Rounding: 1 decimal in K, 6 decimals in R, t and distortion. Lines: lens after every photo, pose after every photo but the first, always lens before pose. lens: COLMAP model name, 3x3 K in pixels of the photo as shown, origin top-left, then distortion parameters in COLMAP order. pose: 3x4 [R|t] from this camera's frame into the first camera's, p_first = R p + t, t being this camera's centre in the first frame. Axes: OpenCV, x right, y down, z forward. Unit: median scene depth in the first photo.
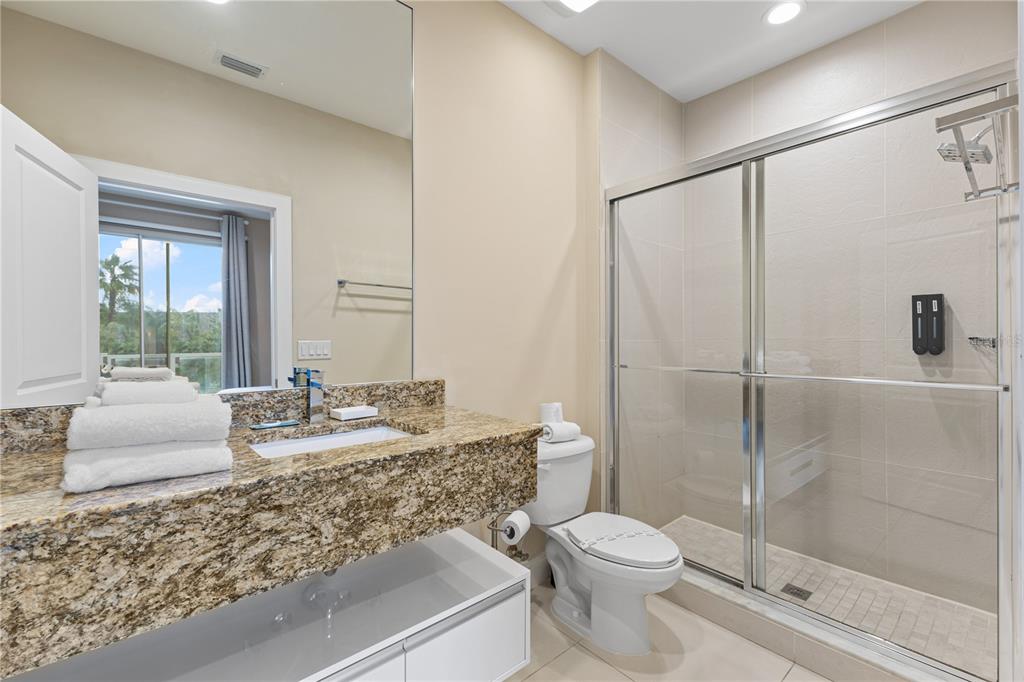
lens RADIAL K [[448.6, 0, 508.7], [0, 448.6, 340.2], [0, 0, 1]] dist [0.004983, -0.000076]
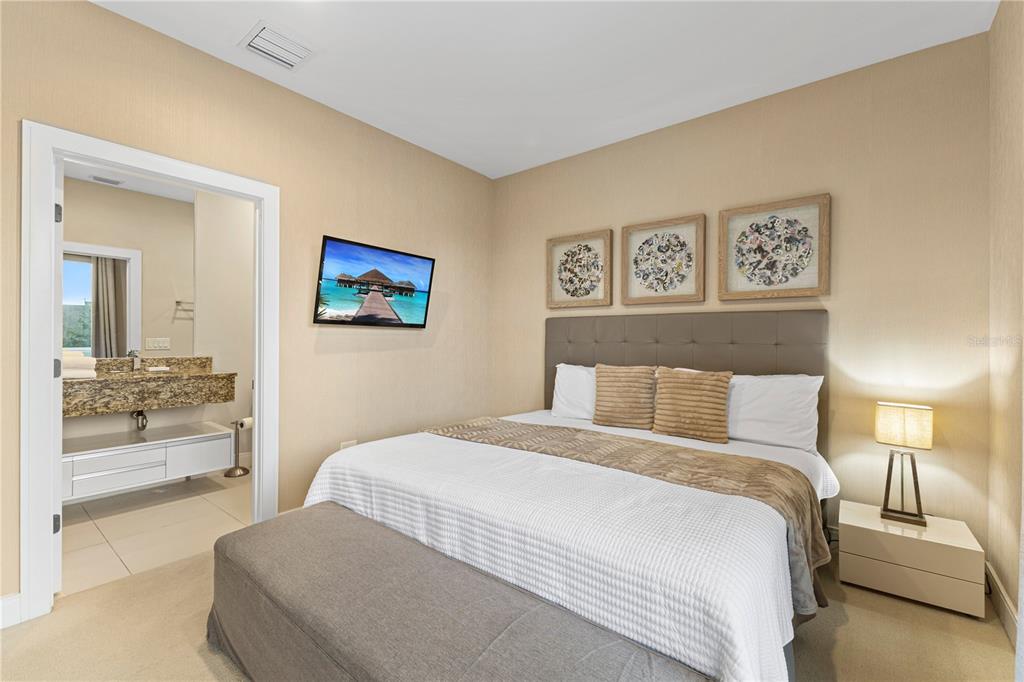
lens RADIAL K [[448.6, 0, 518.2], [0, 448.6, 336.7], [0, 0, 1]] dist [0.004983, -0.000076]
pose [[0.981761, 0.008142, 0.189945, 1.536146], [-0.007494, 0.999963, -0.004131, -0.019426], [-0.189972, 0.002633, 0.981786, -2.425501]]
